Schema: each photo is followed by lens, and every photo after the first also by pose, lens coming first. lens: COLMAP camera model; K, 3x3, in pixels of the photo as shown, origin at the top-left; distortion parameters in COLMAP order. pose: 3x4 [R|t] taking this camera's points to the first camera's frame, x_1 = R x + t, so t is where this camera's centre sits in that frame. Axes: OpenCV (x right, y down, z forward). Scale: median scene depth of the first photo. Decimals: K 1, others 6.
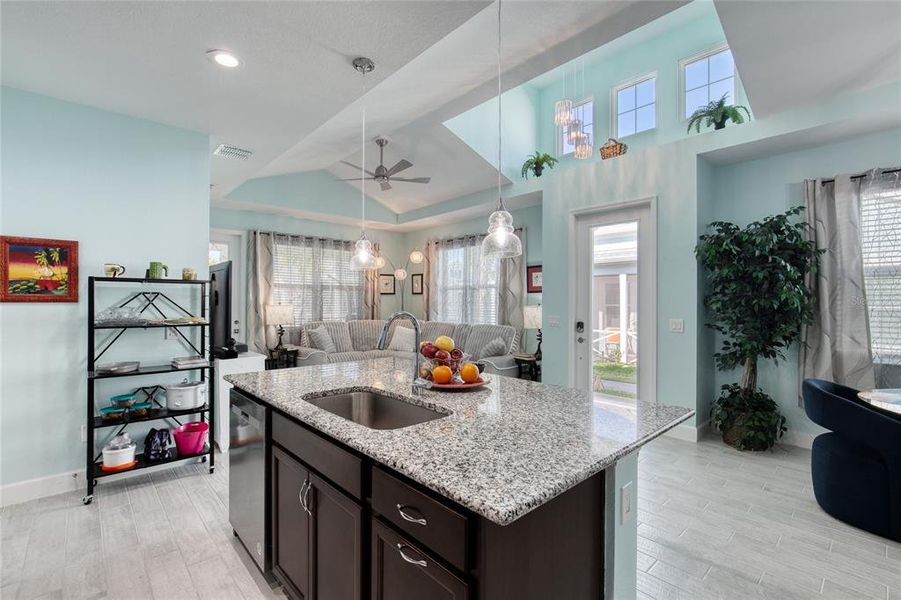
lens RADIAL K [[407.4, 0, 434.4], [0, 407.4, 300.1], [0, 0, 1]] dist [-0.002212, -0.000003]
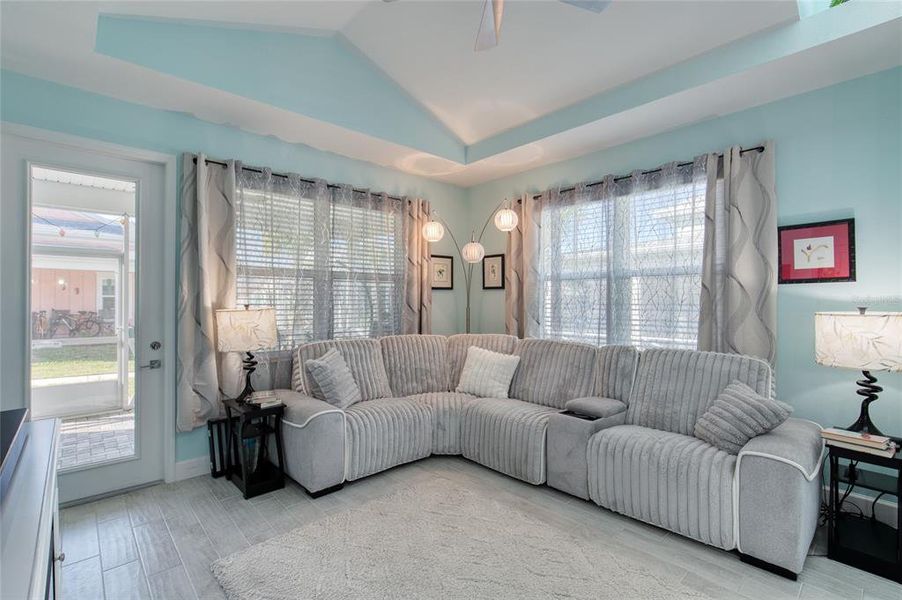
lens RADIAL K [[416.9, 0, 444.9], [0, 416.9, 300.2], [0, 0, 1]] dist [-0.004094, 0.000631]
pose [[0.999825, -0.000578, 0.018676, -0.151742], [0.000549, 0.999999, 0.001552, 0.000476], [-0.018677, -0.001541, 0.999824, 0.493617]]
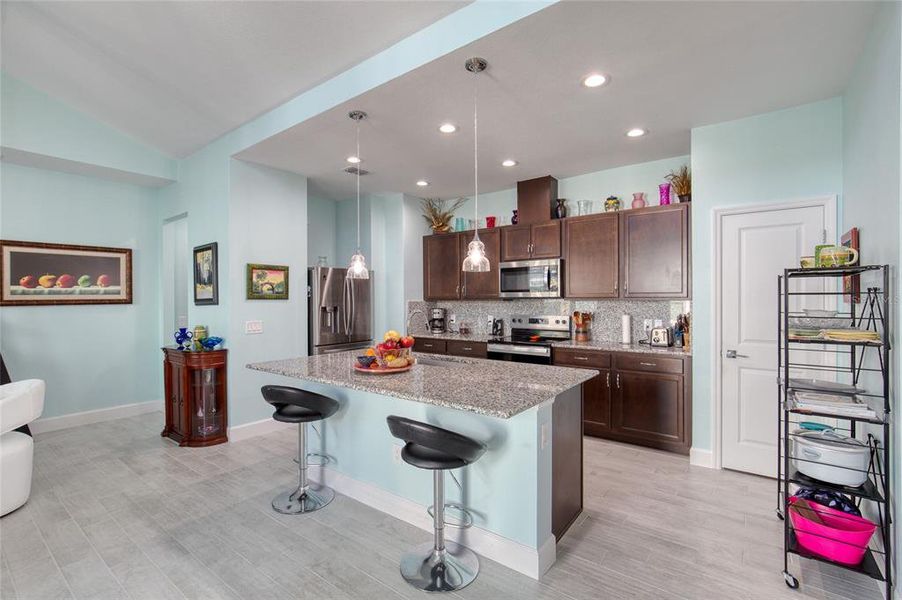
lens RADIAL K [[404.4, 0, 446.5], [0, 404.4, 301.1], [0, 0, 1]] dist [-0.011082, 0.000419]
pose [[-0.980796, 0.002116, -0.195026, 0.032415], [0.001593, 0.999995, 0.002840, -0.000820], [0.195031, 0.002475, -0.980794, 0.730508]]
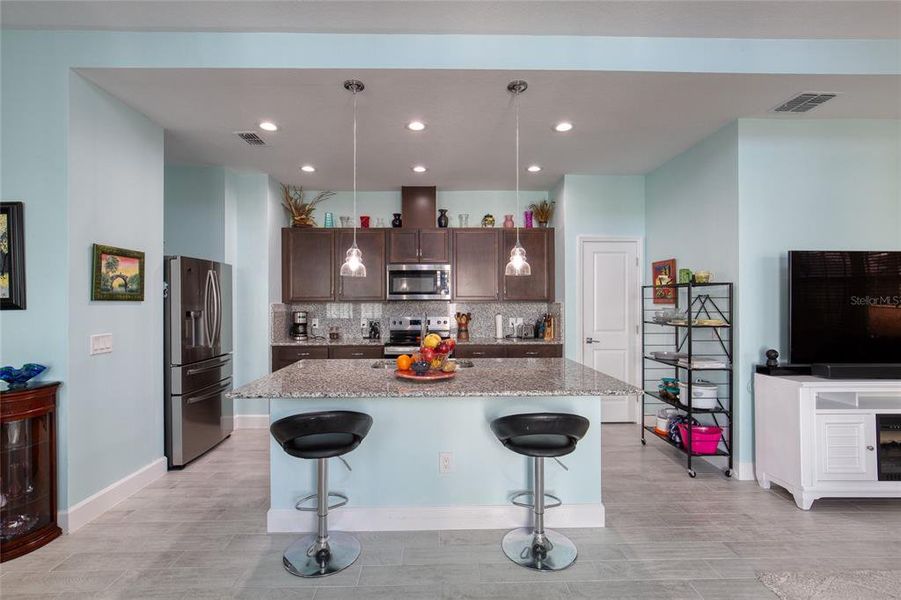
lens RADIAL K [[408.2, 0, 444.0], [0, 408.2, 299.8], [0, 0, 1]] dist [-0.008797, 0.000765]
pose [[-0.645259, -0.004559, -0.763950, 0.290734], [0.001171, 0.999975, -0.006958, 0.000379], [0.763963, -0.005384, -0.645238, 0.581866]]
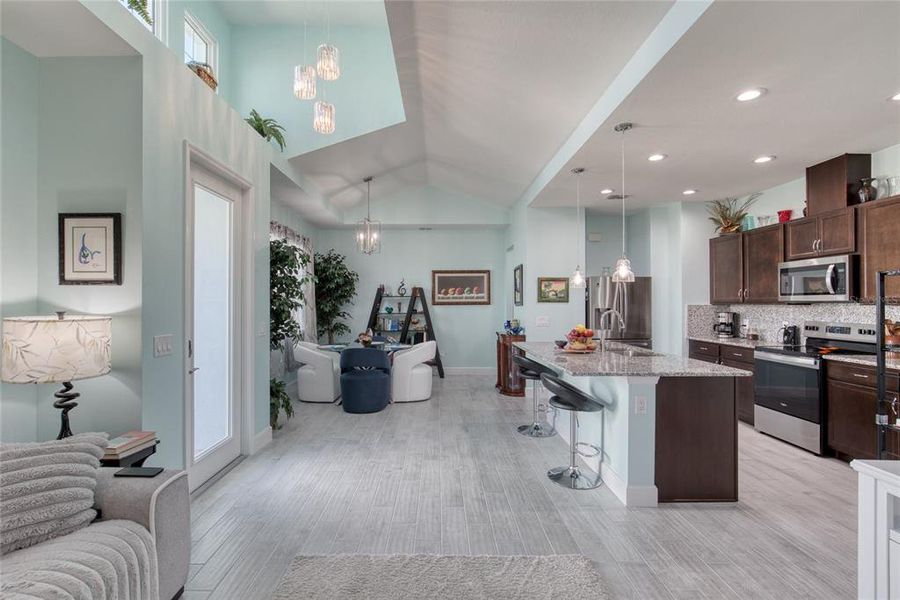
lens RADIAL K [[407.8, 0, 443.5], [0, 407.8, 299.8], [0, 0, 1]] dist [-0.008797, 0.000765]
pose [[-0.758563, 0.000031, 0.651600, -0.219648], [-0.004853, 0.999972, -0.005697, -0.001100], [-0.651582, -0.007484, -0.758542, 0.890751]]
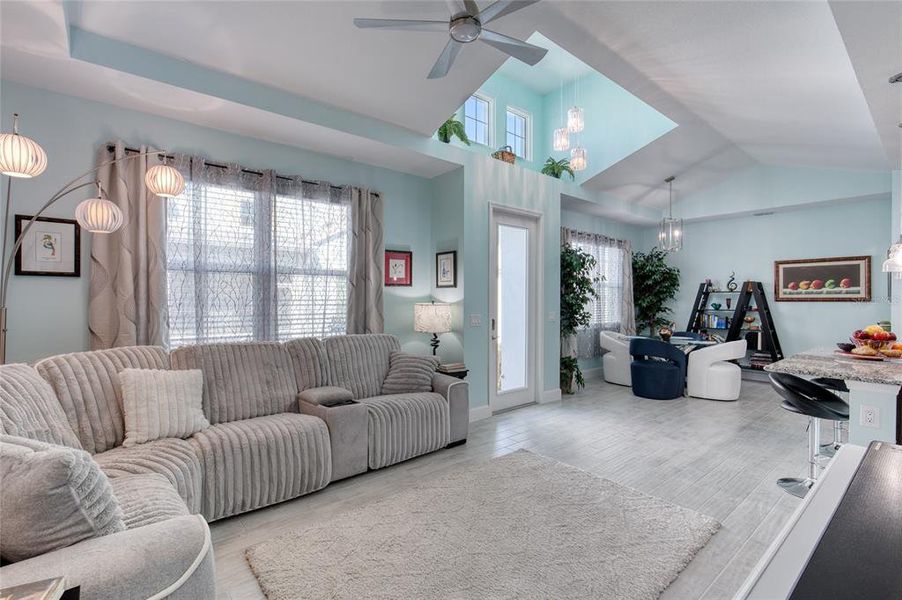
lens RADIAL K [[416.9, 0, 444.9], [0, 416.9, 300.2], [0, 0, 1]] dist [-0.004094, 0.000631]
pose [[0.023352, -0.009378, 0.999683, -0.476979], [-0.007029, 0.999930, 0.009545, 0.000098], [-0.999703, -0.007250, 0.023284, 0.809677]]
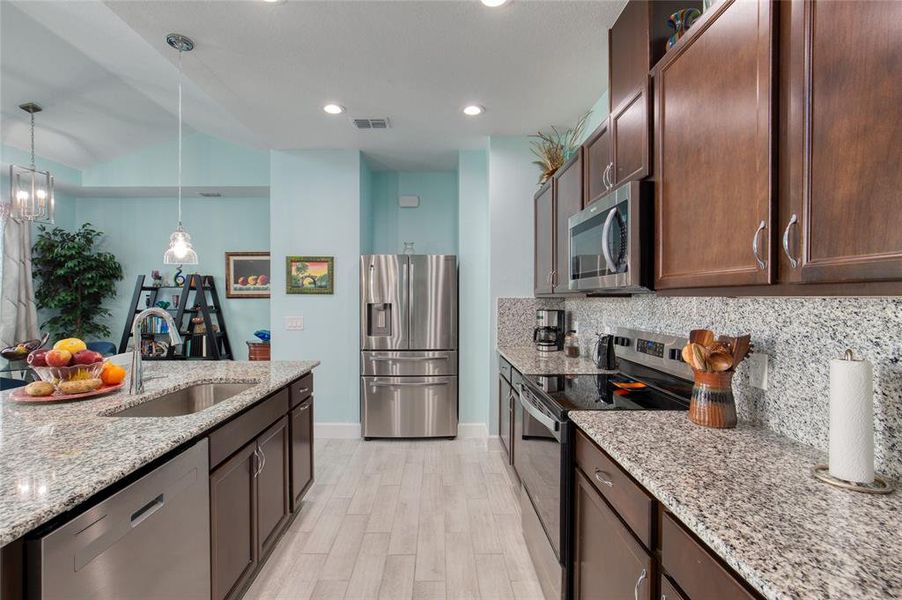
lens RADIAL K [[408.7, 0, 444.5], [0, 408.7, 299.8], [0, 0, 1]] dist [-0.008797, 0.000765]
pose [[-0.758083, -0.008954, 0.652097, -0.354119], [-0.004797, 0.999955, 0.008154, 0.000582], [-0.652141, 0.003053, -0.758092, 0.371479]]
